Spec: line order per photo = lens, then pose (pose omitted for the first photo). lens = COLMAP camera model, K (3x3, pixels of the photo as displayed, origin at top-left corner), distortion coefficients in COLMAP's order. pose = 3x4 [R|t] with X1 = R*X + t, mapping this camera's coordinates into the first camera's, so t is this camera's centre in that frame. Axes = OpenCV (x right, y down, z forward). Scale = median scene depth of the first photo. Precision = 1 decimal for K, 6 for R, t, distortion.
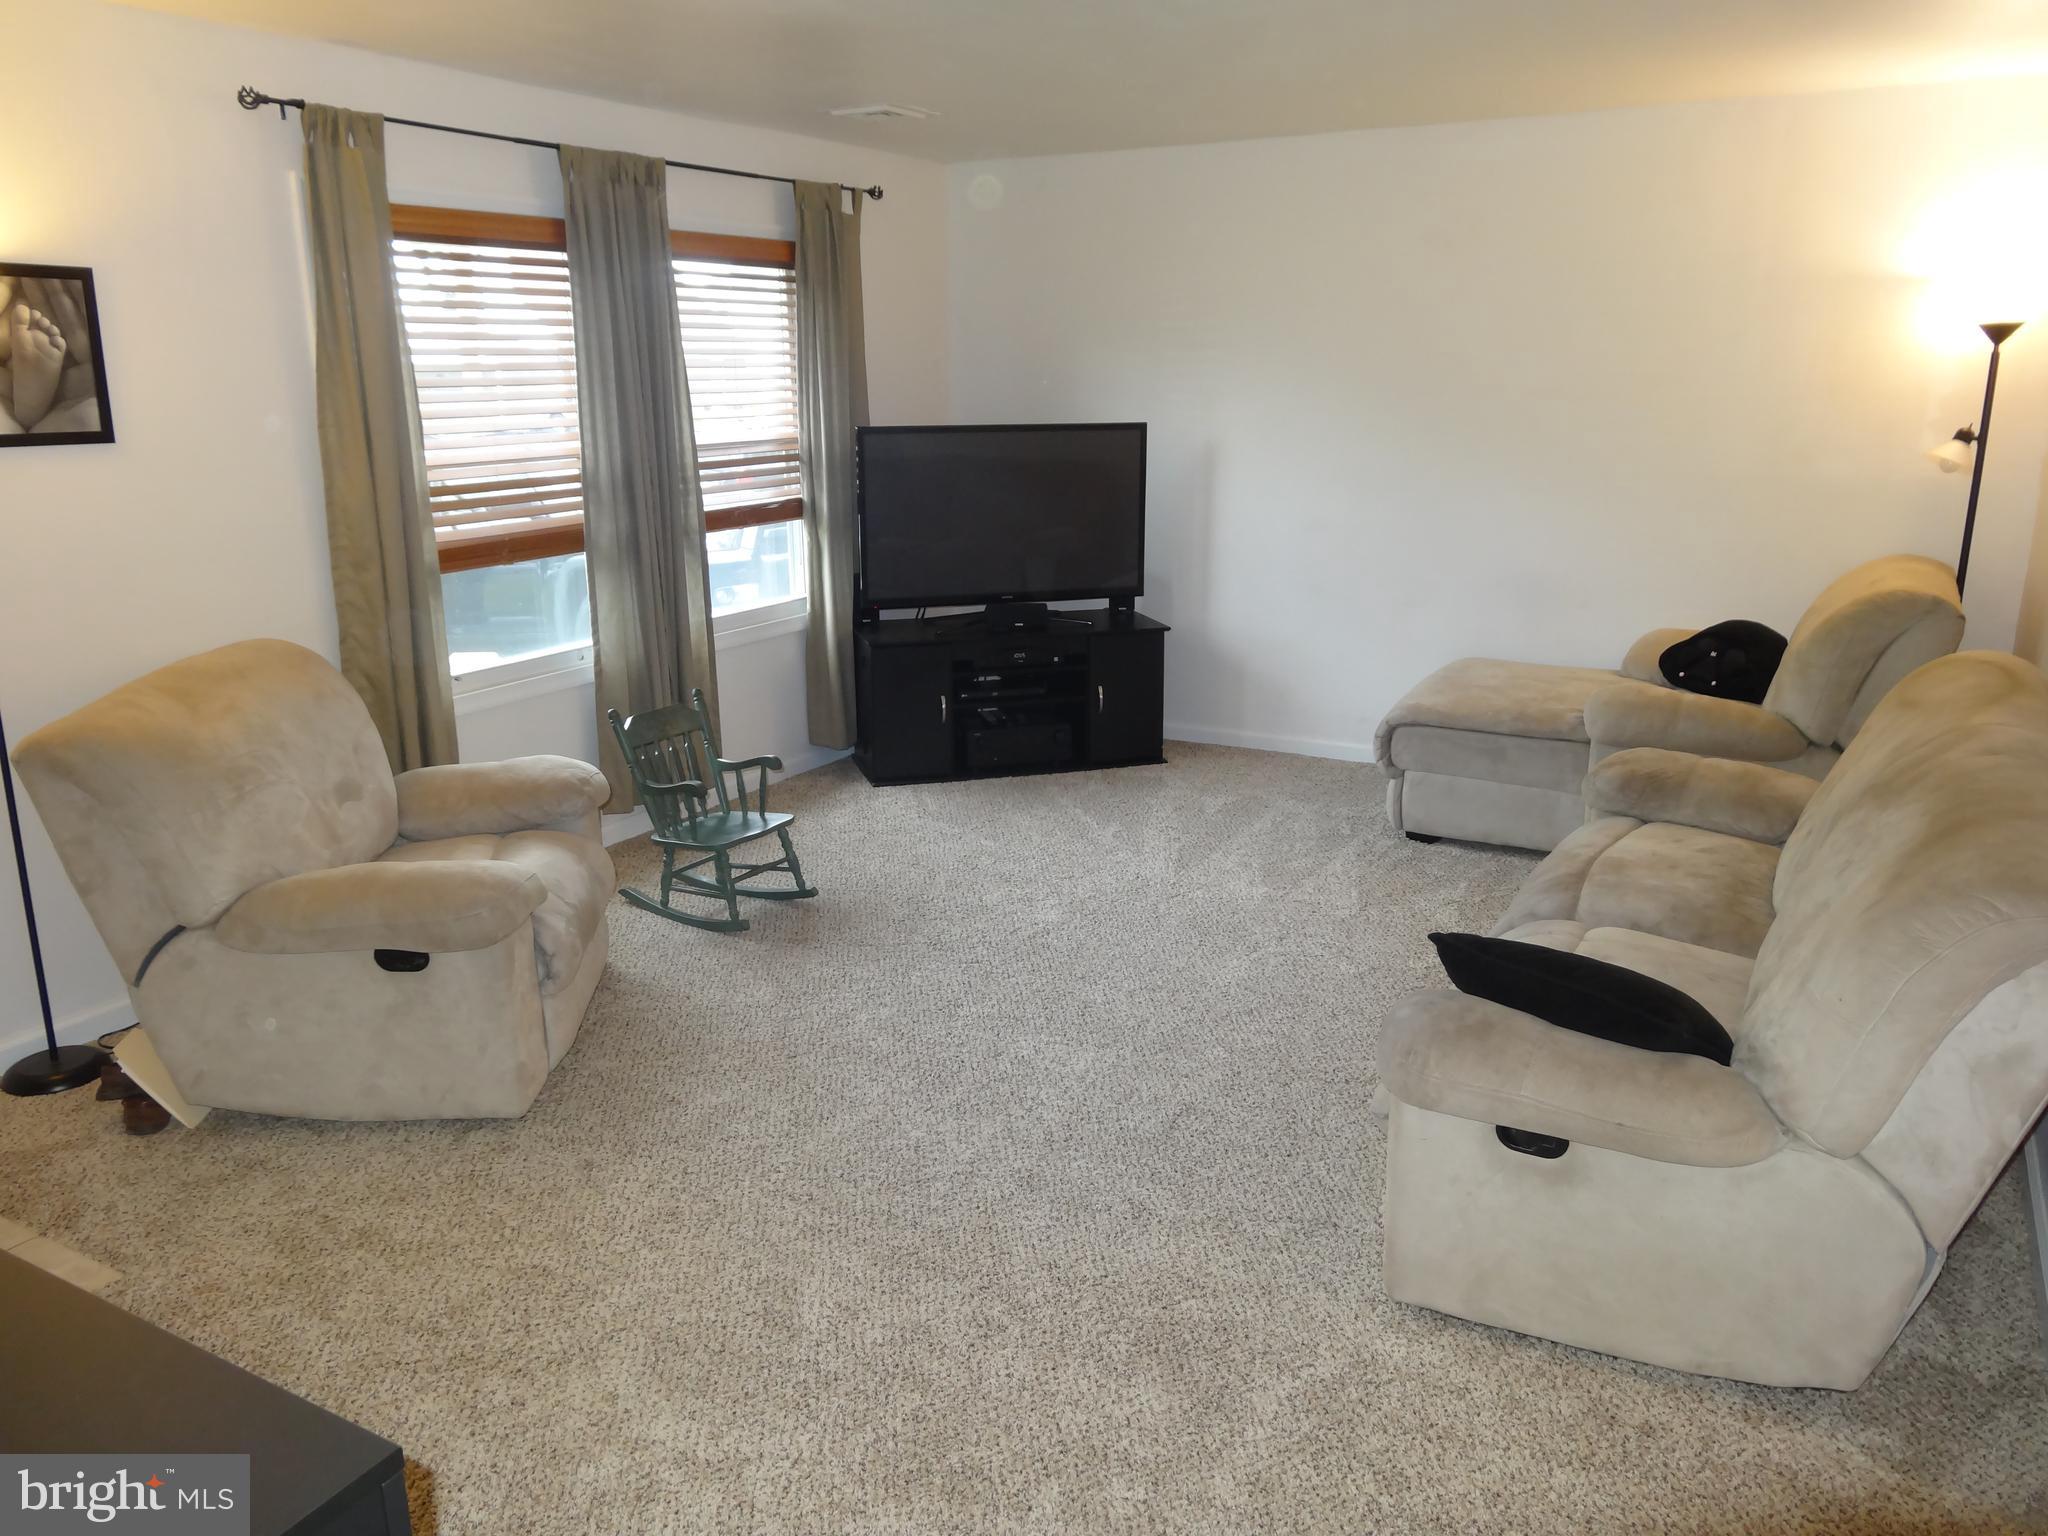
lens RADIAL K [[1508.6, 0, 1025.2], [0, 1508.6, 763.2], [0, 0, 1]] dist [0.001894, 0.002415]
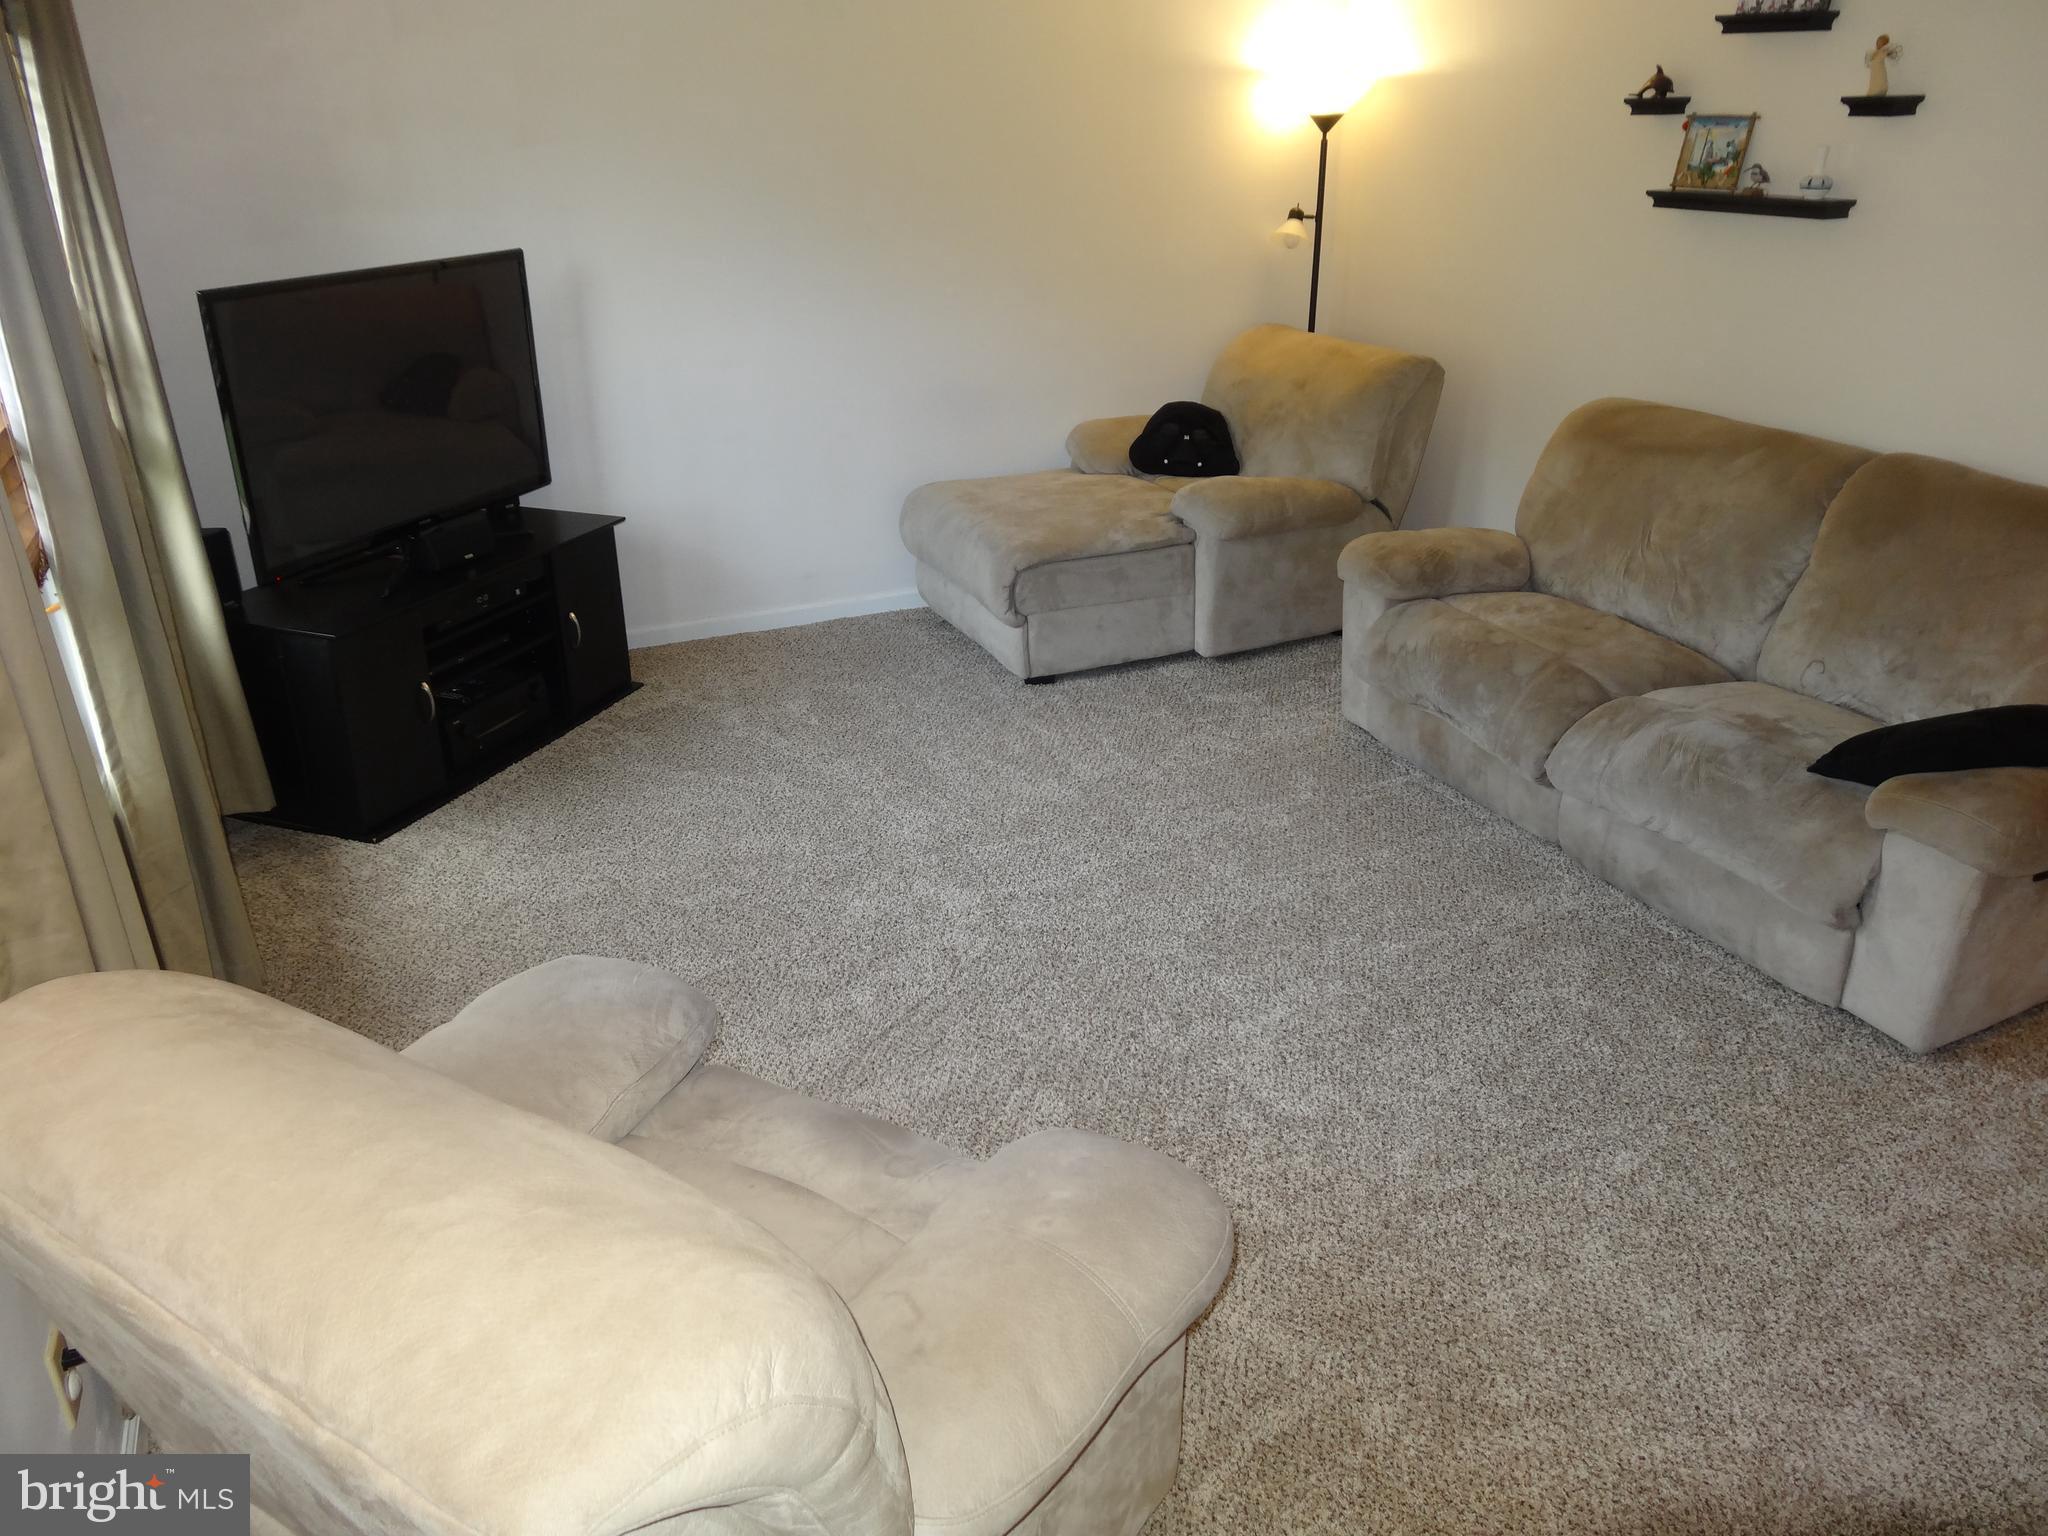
lens RADIAL K [[1508.6, 0, 1024.0], [0, 1508.6, 771.6], [0, 0, 1]] dist [0.001894, 0.002415]
pose [[0.595226, -0.323615, 0.735513, -0.468245], [0.213758, 0.946107, 0.243287, -0.131901], [-0.774605, 0.012411, 0.632323, 0.412654]]
